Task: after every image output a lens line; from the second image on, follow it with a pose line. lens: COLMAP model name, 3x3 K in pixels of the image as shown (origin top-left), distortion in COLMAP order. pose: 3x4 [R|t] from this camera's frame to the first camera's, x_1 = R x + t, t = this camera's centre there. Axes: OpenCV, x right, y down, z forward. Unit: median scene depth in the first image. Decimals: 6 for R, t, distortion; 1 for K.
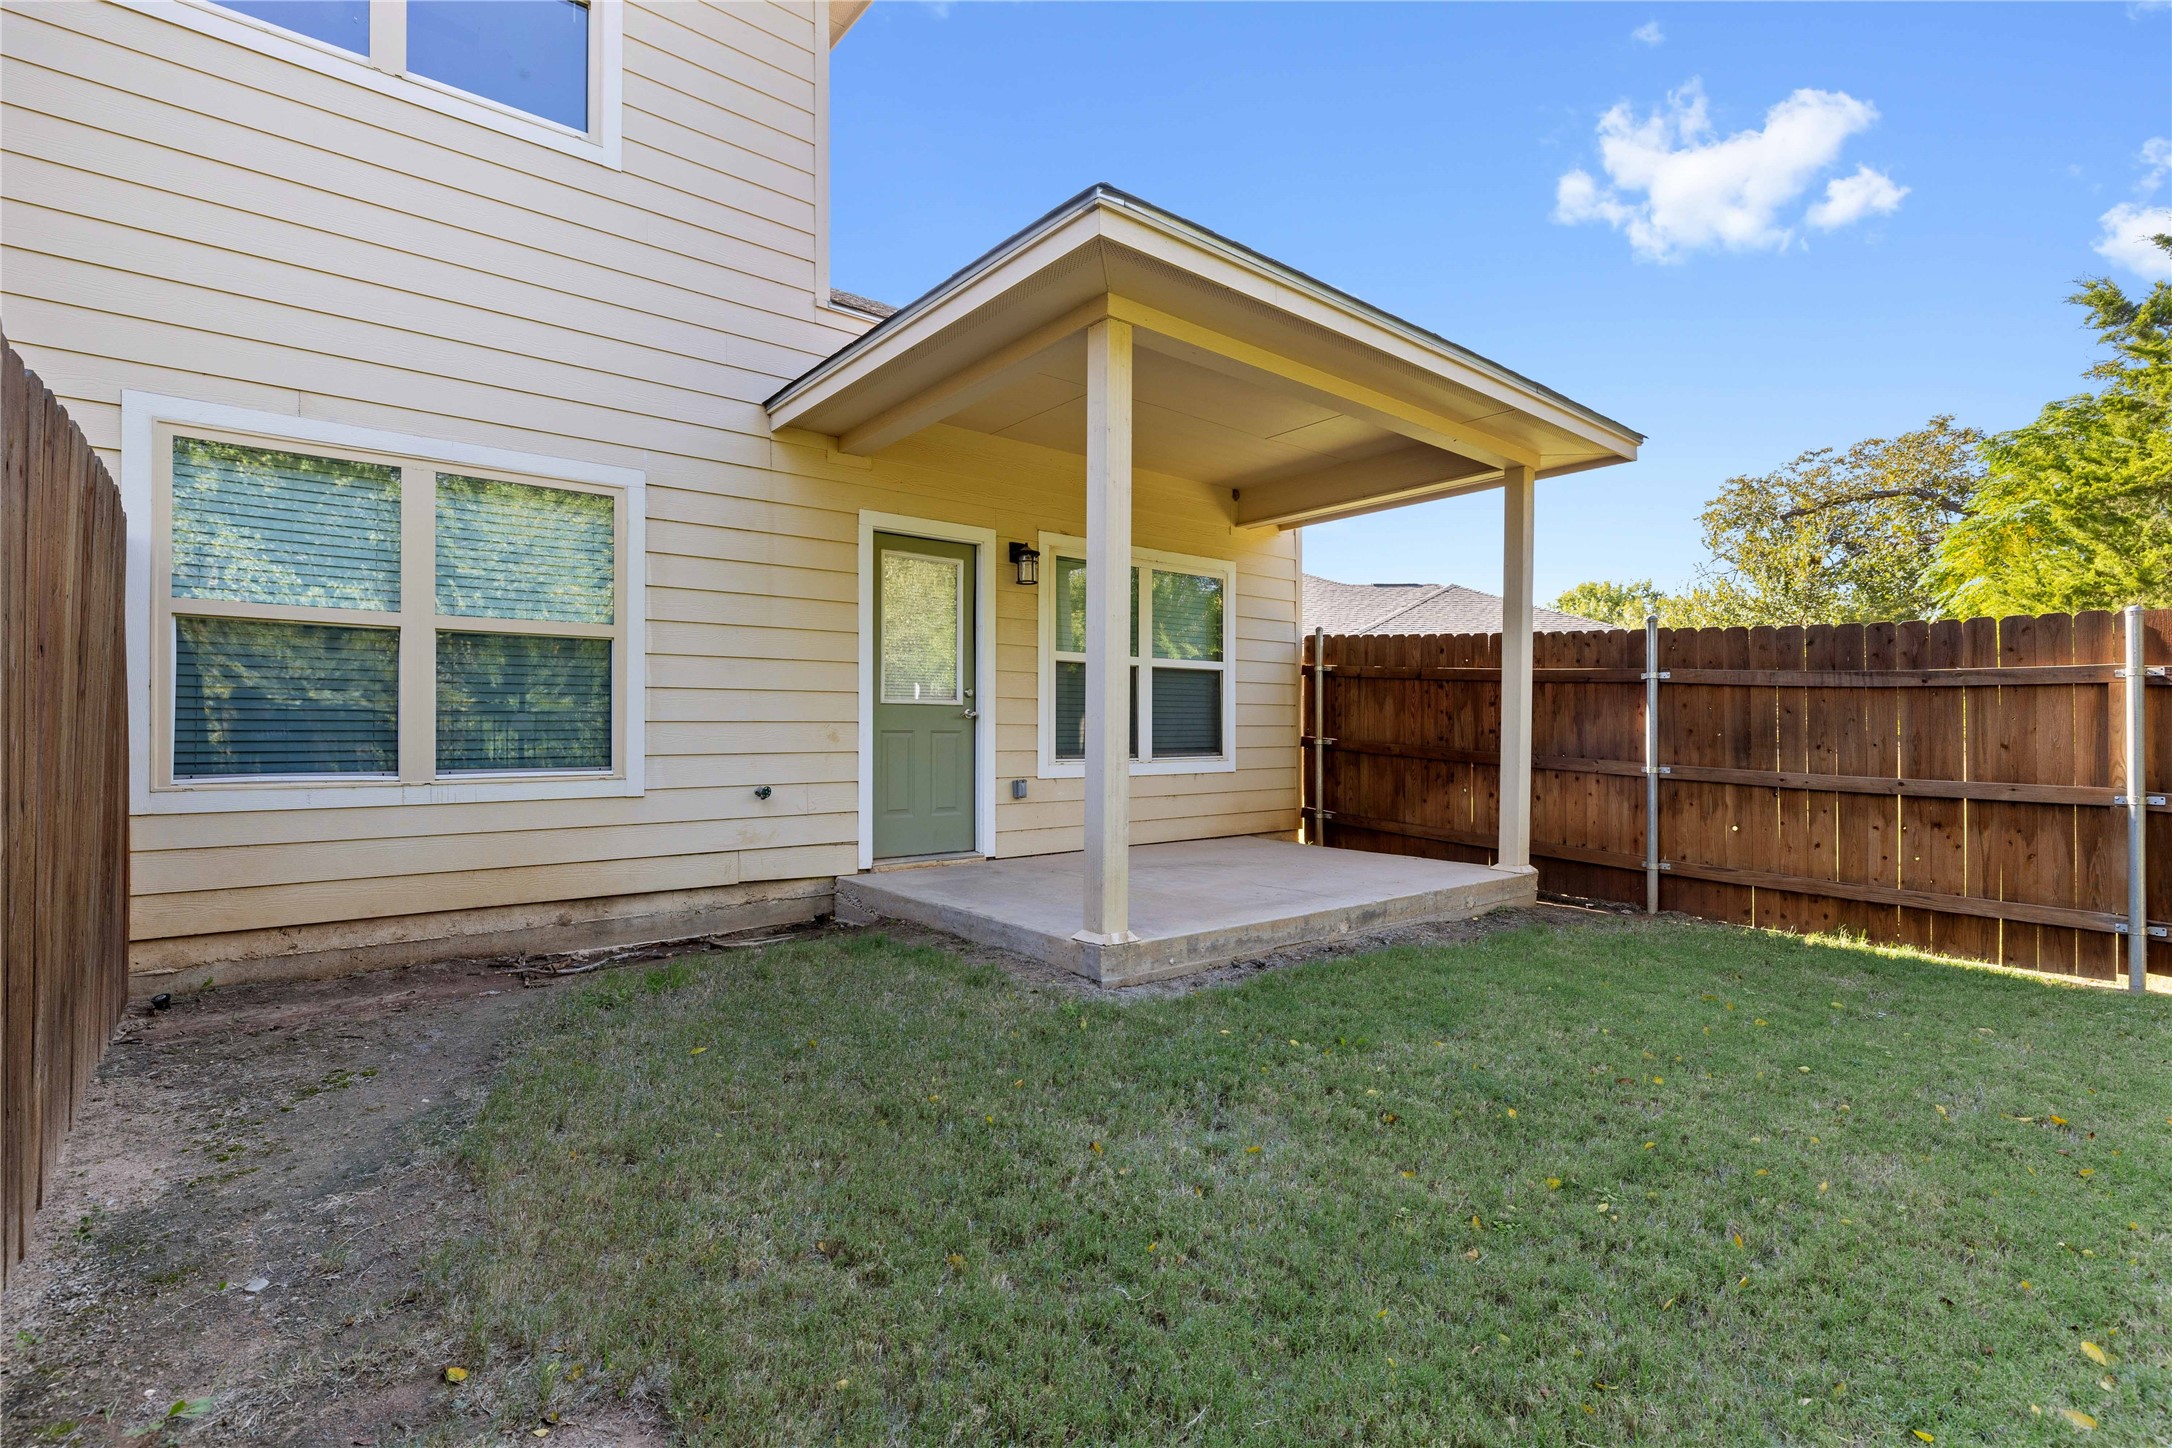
lens RADIAL K [[1015.3, 0, 1081.0], [0, 1015.3, 725.6], [0, 0, 1]] dist [0.004901, 0.000664]
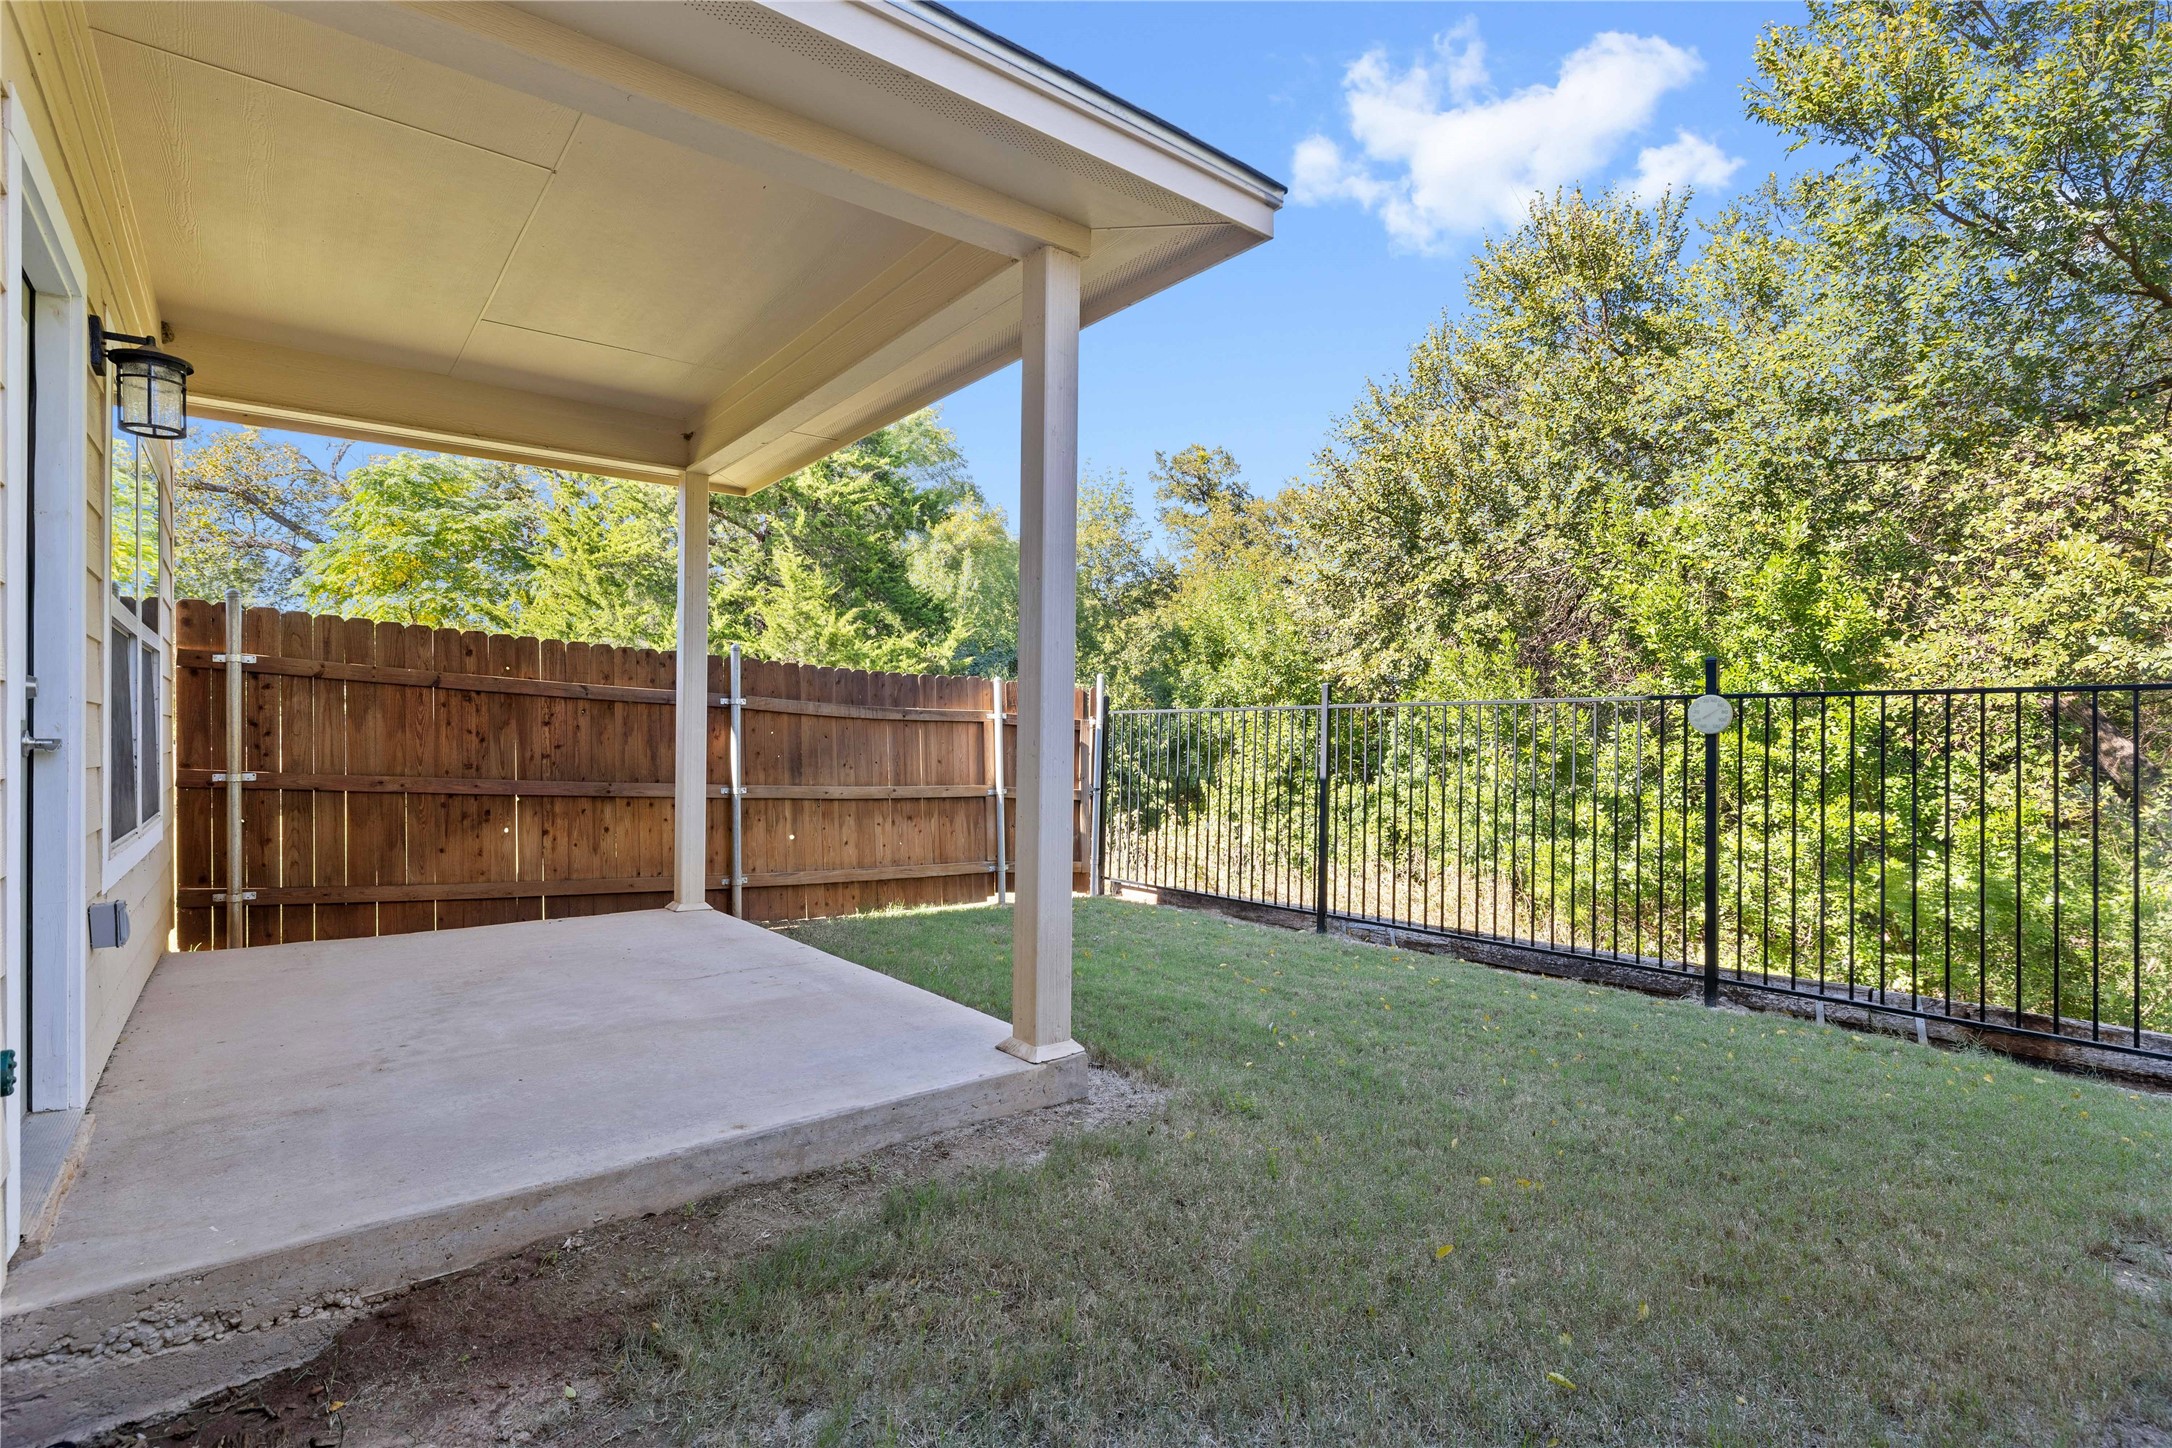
lens RADIAL K [[1015.3, 0, 1081.2], [0, 1015.3, 733.8], [0, 0, 1]] dist [0.004901, 0.000664]
pose [[0.010951, -0.003686, 0.999933, -0.510941], [-0.009579, 0.999947, 0.003791, -0.024168], [-0.999894, -0.009620, 0.010915, 0.660357]]
